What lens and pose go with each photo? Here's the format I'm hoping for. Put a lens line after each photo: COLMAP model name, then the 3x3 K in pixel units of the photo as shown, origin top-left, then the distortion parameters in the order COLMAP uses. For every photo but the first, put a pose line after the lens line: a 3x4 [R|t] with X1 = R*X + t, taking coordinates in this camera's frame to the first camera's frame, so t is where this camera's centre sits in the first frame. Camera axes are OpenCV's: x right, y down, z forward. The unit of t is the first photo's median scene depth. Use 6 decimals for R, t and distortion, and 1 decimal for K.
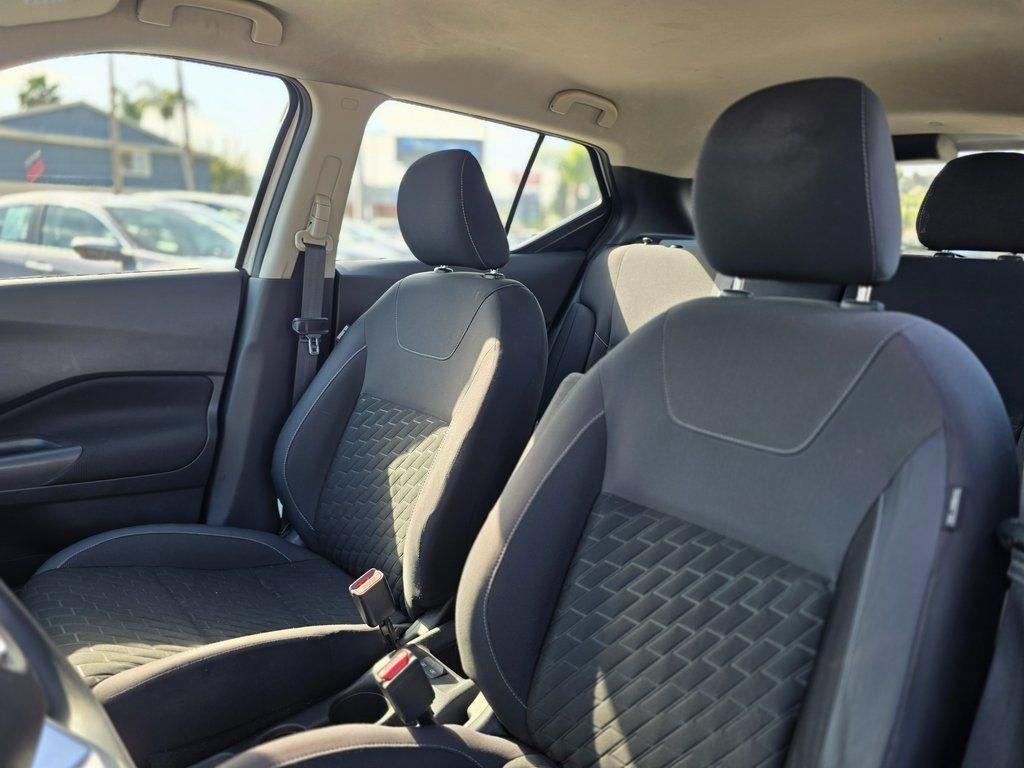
lens RADIAL K [[690.0, 0, 510.9], [0, 690.0, 379.9], [0, 0, 1]] dist [0.014334, -0.007003]
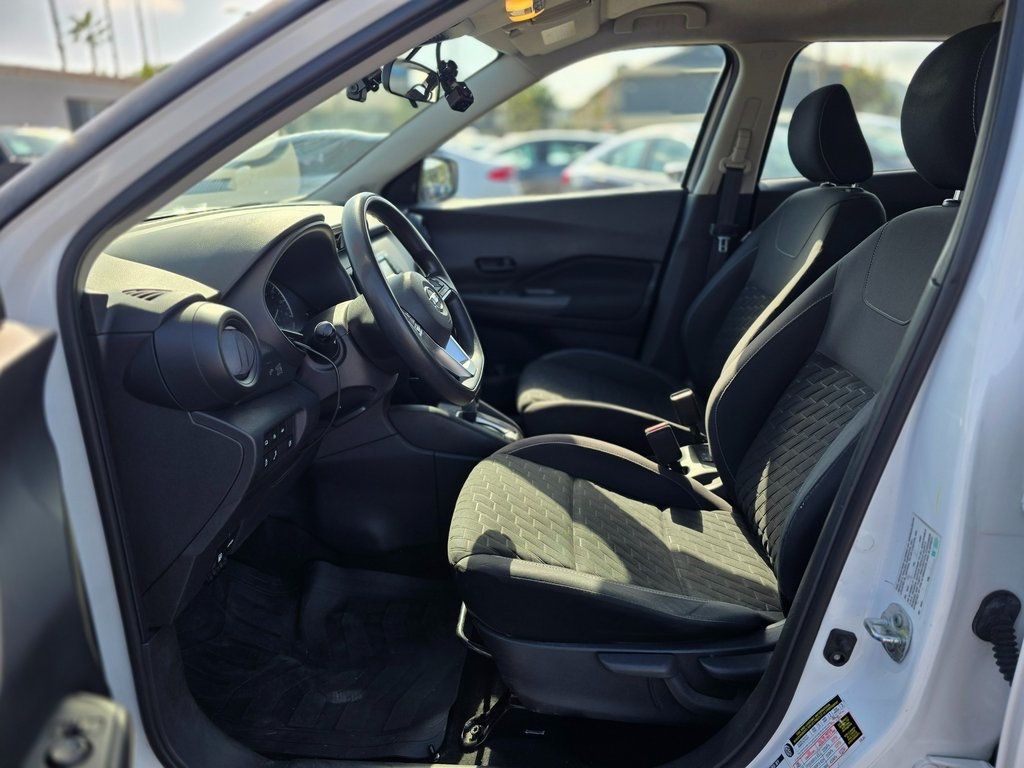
lens RADIAL K [[690.0, 0, 503.5], [0, 690.0, 378.7], [0, 0, 1]] dist [0.014334, -0.007003]
pose [[0.674783, 0.175979, -0.716728, 0.444758], [-0.093351, 0.983707, 0.153642, 0.039773], [0.732089, -0.036768, 0.680216, -0.244952]]
